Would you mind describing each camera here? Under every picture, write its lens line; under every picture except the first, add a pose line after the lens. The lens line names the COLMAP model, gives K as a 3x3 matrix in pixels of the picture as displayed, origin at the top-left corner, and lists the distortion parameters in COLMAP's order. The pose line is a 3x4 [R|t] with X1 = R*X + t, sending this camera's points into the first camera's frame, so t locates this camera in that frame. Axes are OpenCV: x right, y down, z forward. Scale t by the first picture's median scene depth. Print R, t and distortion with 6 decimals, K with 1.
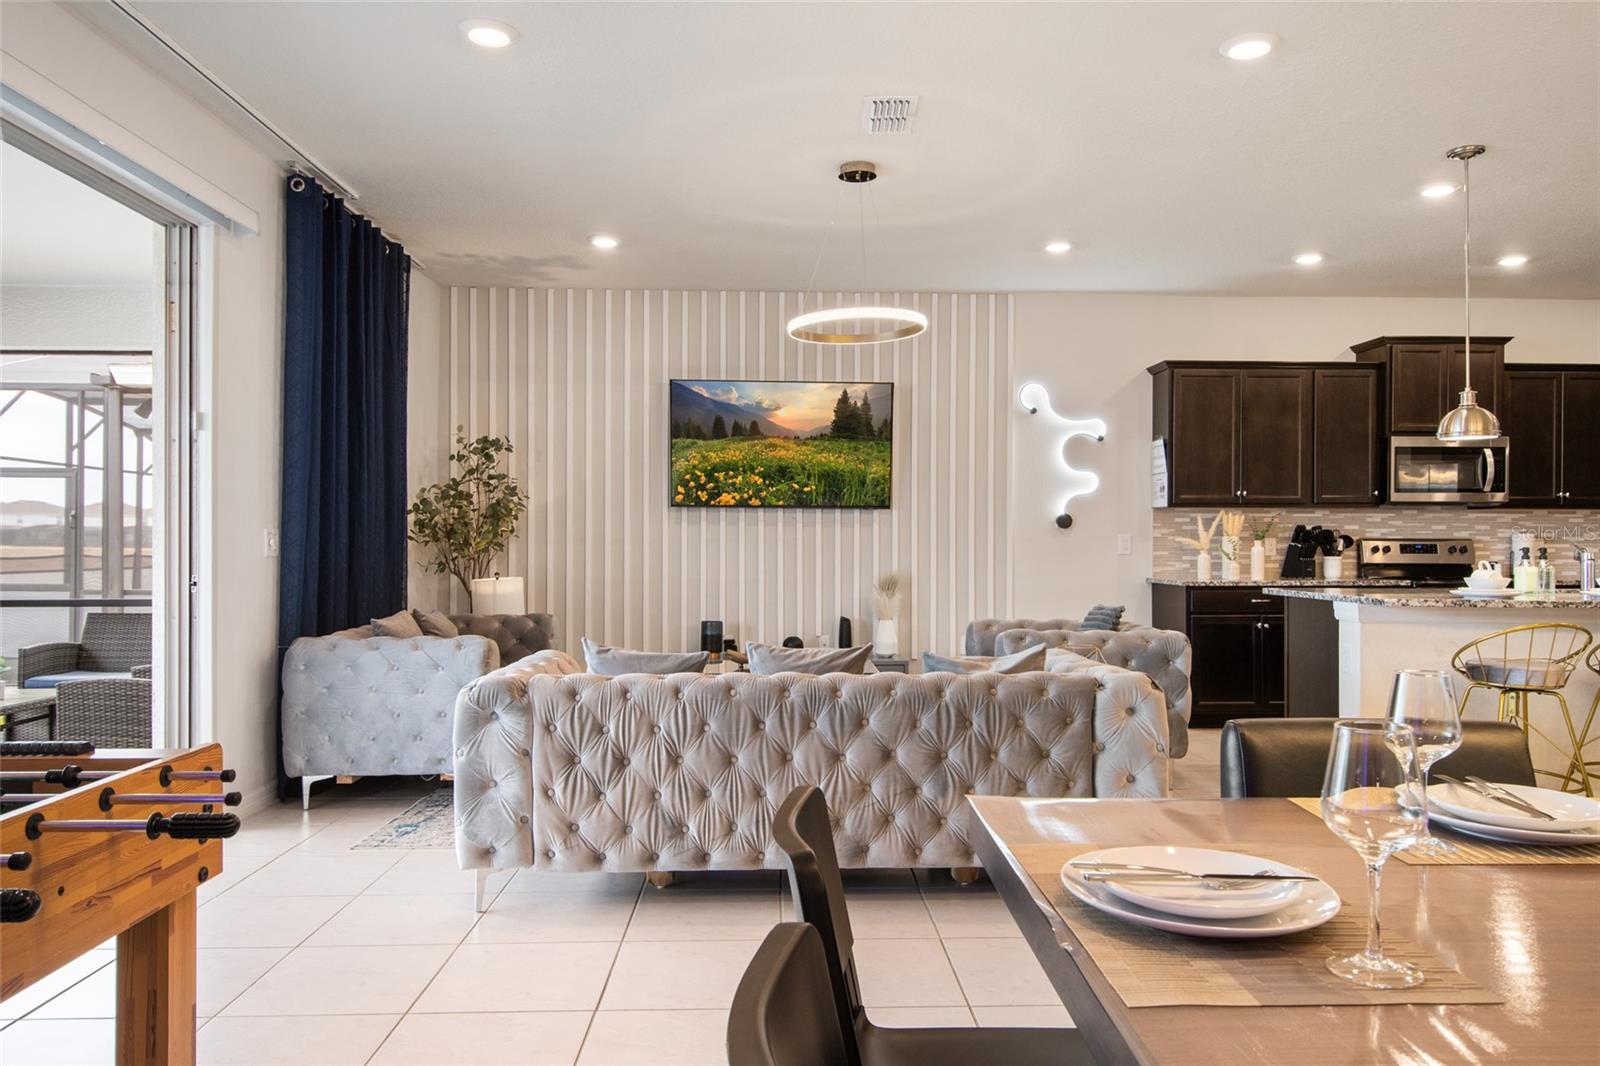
lens RADIAL K [[1080.7, 0, 795.2], [0, 1080.7, 539.6], [0, 0, 1]] dist [0.015823, -0.021994]
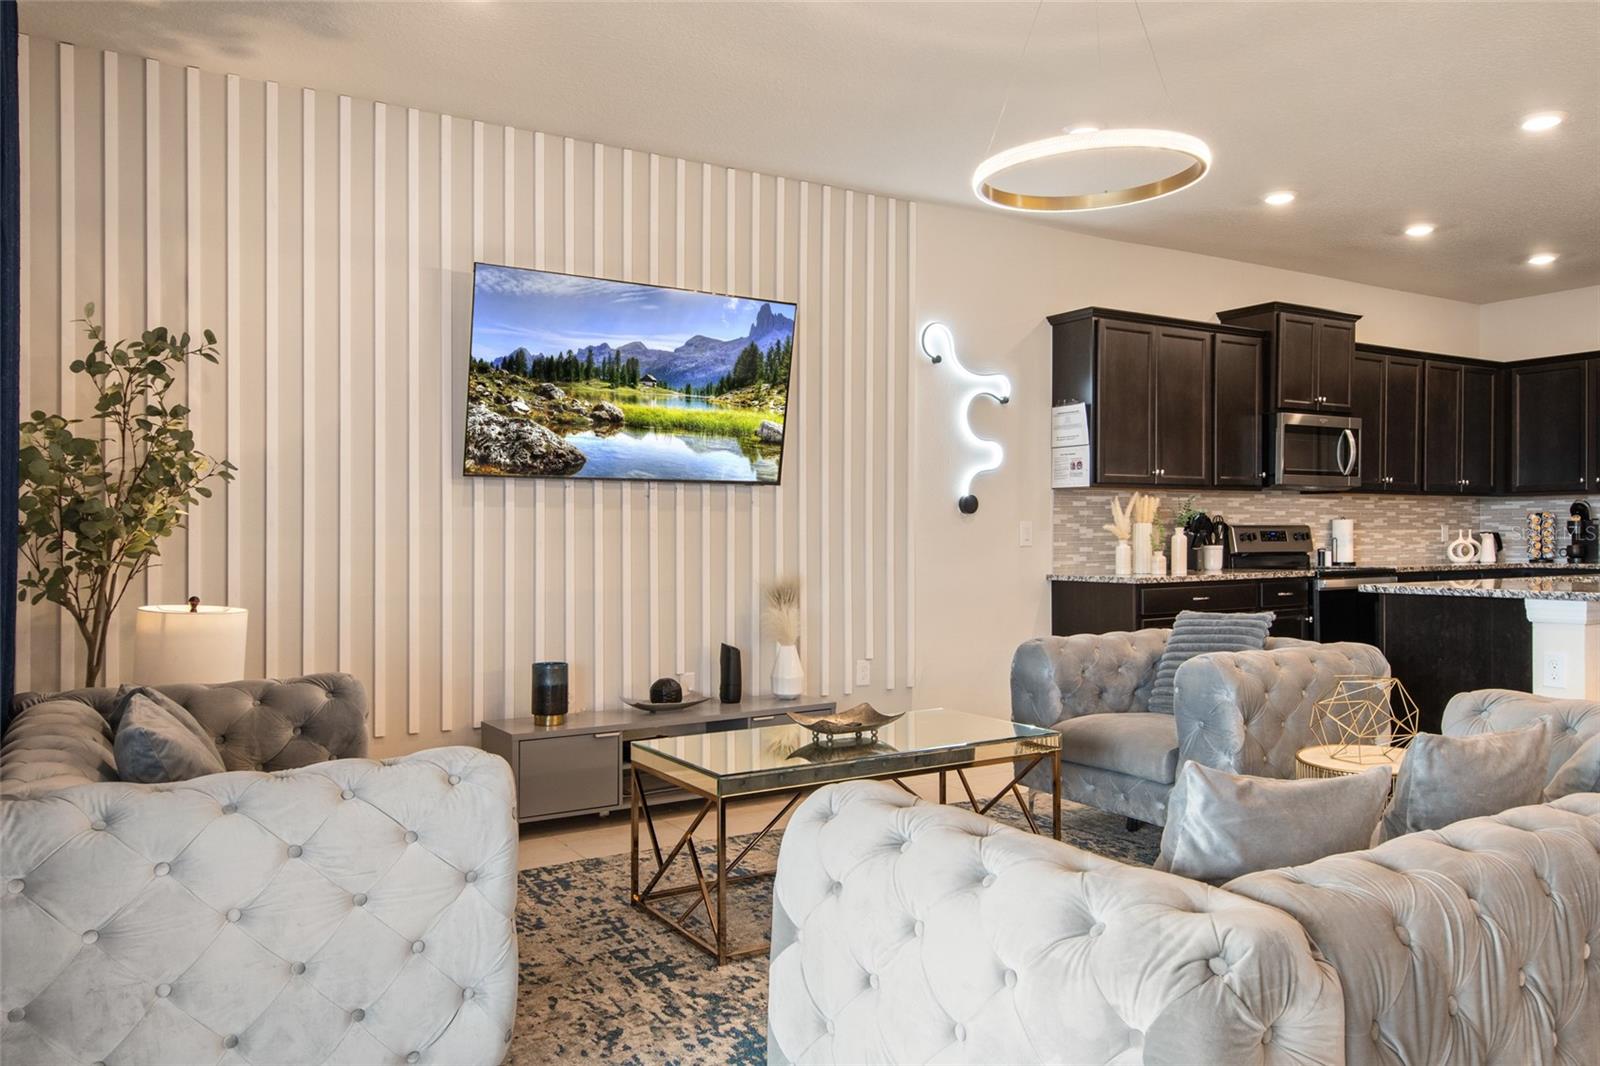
lens RADIAL K [[1151.1, 0, 800.0], [0, 1151.1, 533.0], [0, 0, 1]] dist [0.011444, -0.006858]
pose [[0.867221, -0.006824, 0.497877, -0.276887], [0.006534, 0.999976, 0.002324, 0.000887], [-0.497880, 0.001238, 0.867245, 0.356164]]
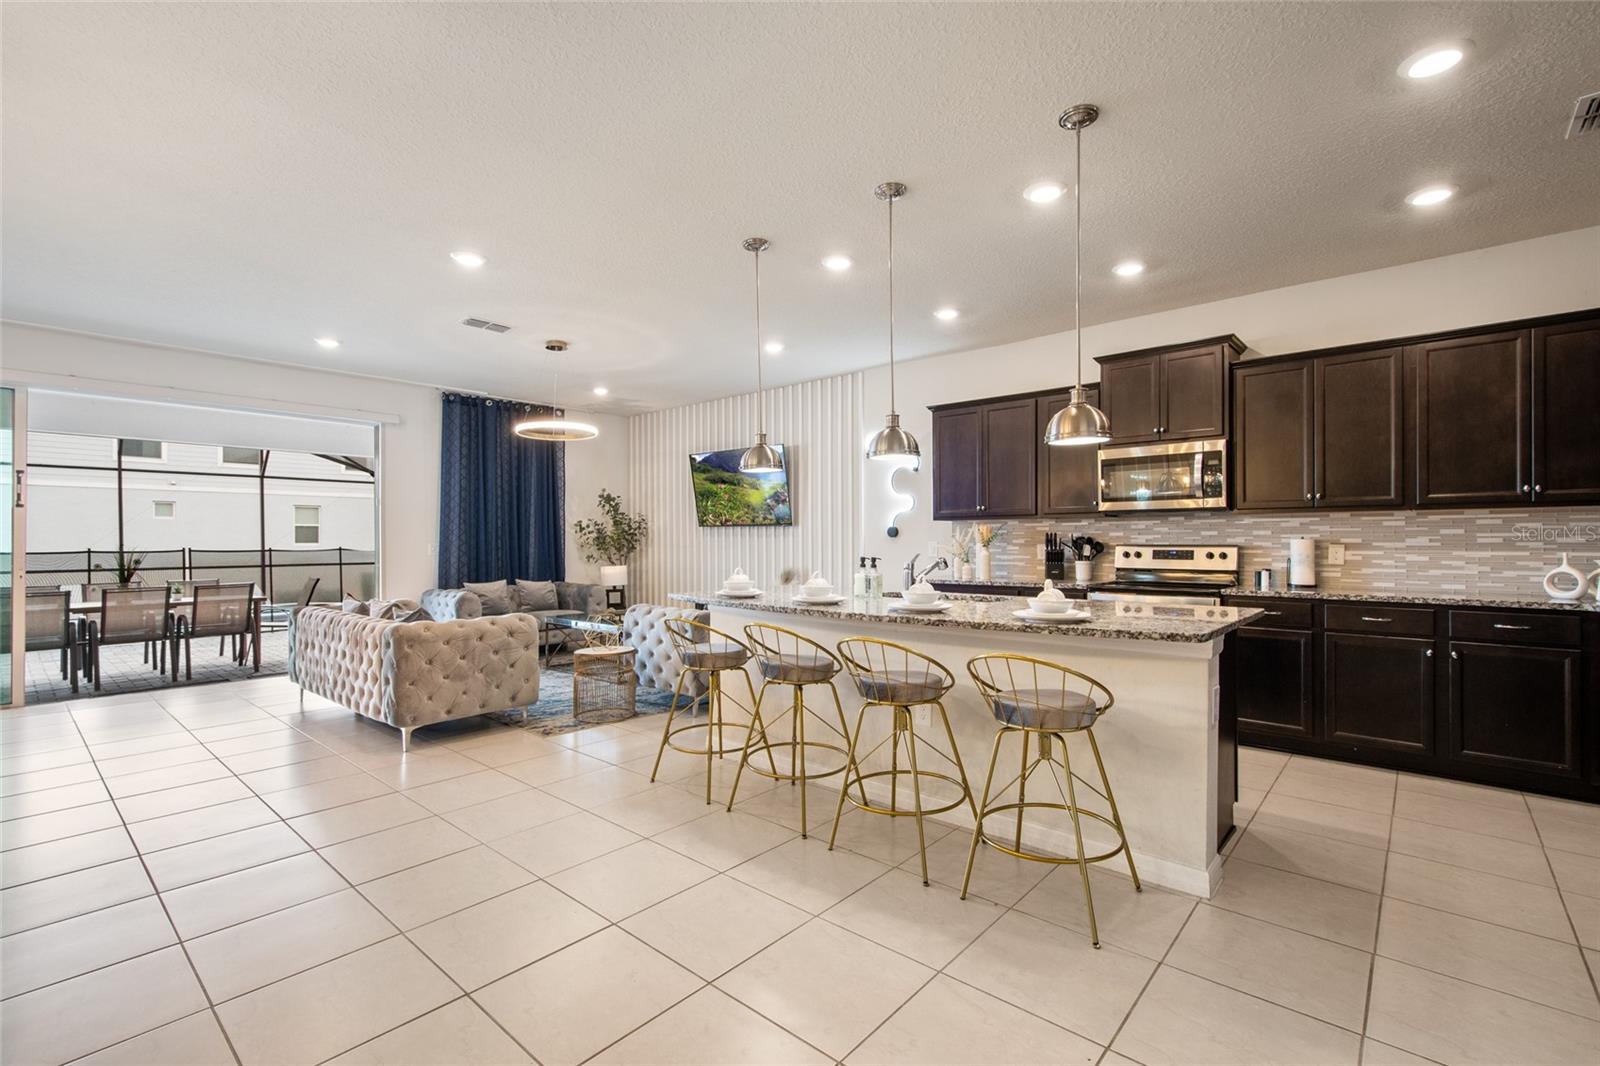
lens RADIAL K [[703.4, 0, 808.4], [0, 703.4, 539.7], [0, 0, 1]] dist [0.019028, -0.006583]
pose [[0.736664, -0.005269, -0.676239, 0.797979], [0.006725, 0.999977, -0.000465, -0.007963], [0.676226, -0.004205, 0.736682, 0.283279]]
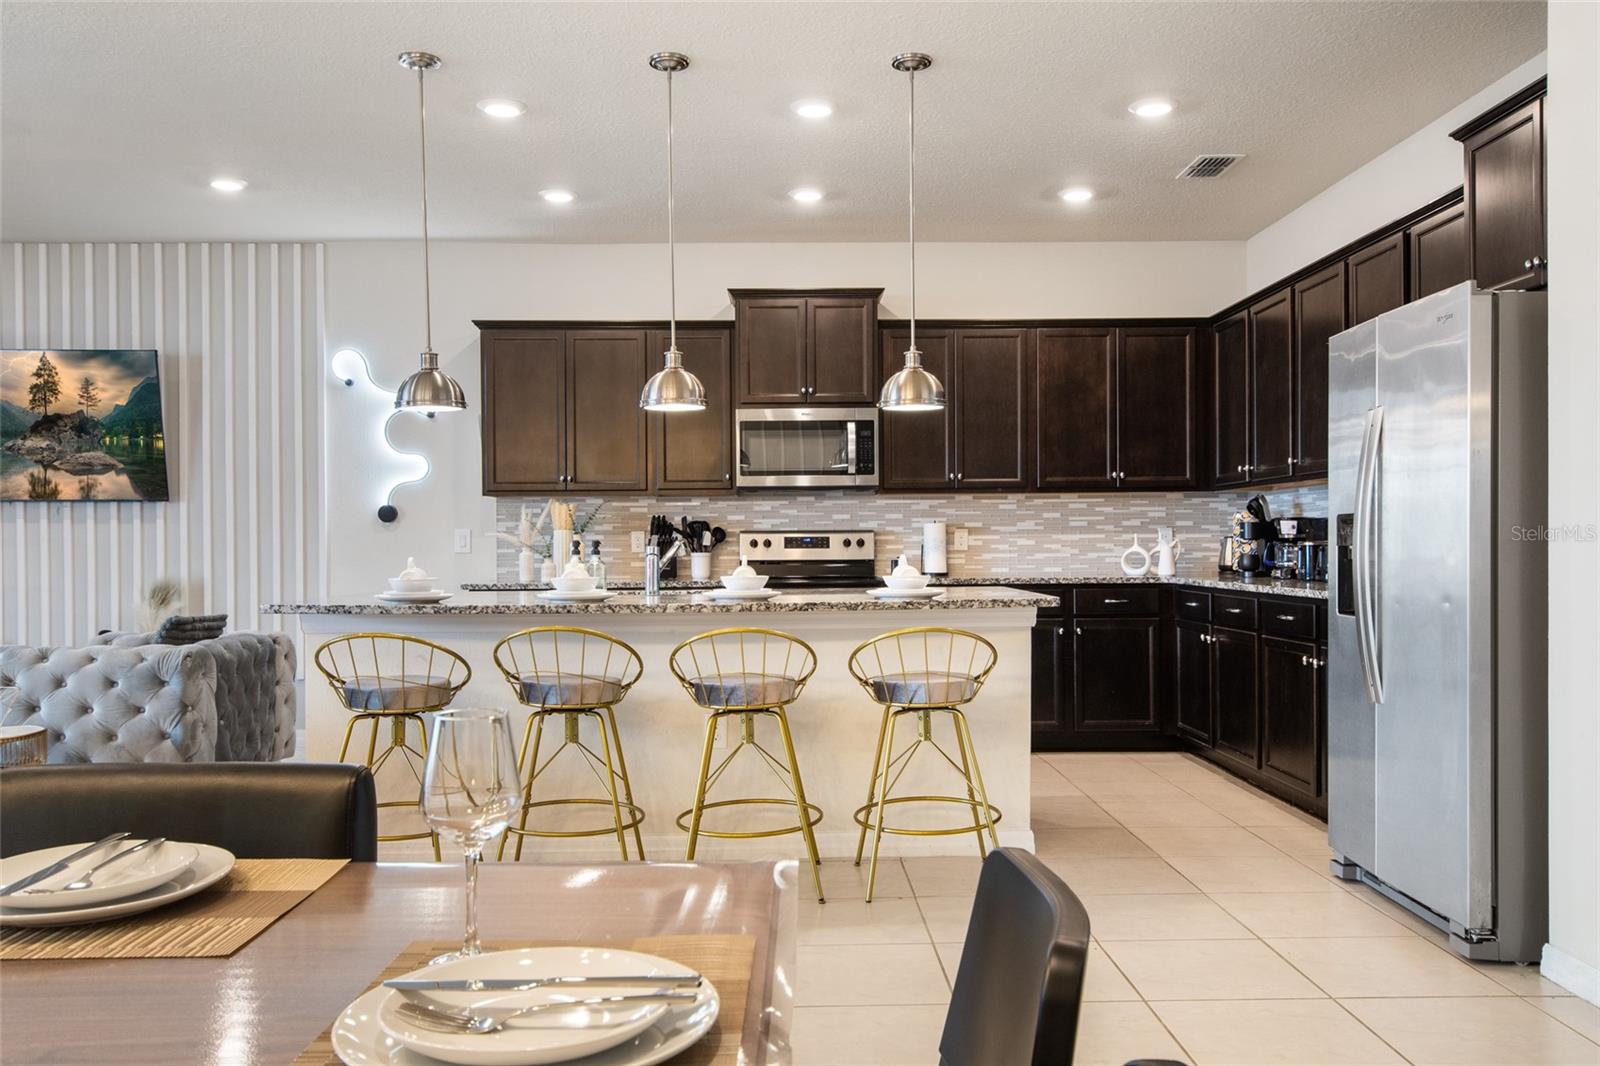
lens RADIAL K [[1251.1, 0, 799.1], [0, 1251.1, 541.8], [0, 0, 1]] dist [0.011090, -0.002579]
pose [[0.999895, -0.010027, -0.010479, 0.597764], [0.010061, 0.999944, 0.003275, 0.004803], [0.010446, -0.003380, 0.999940, 0.032468]]
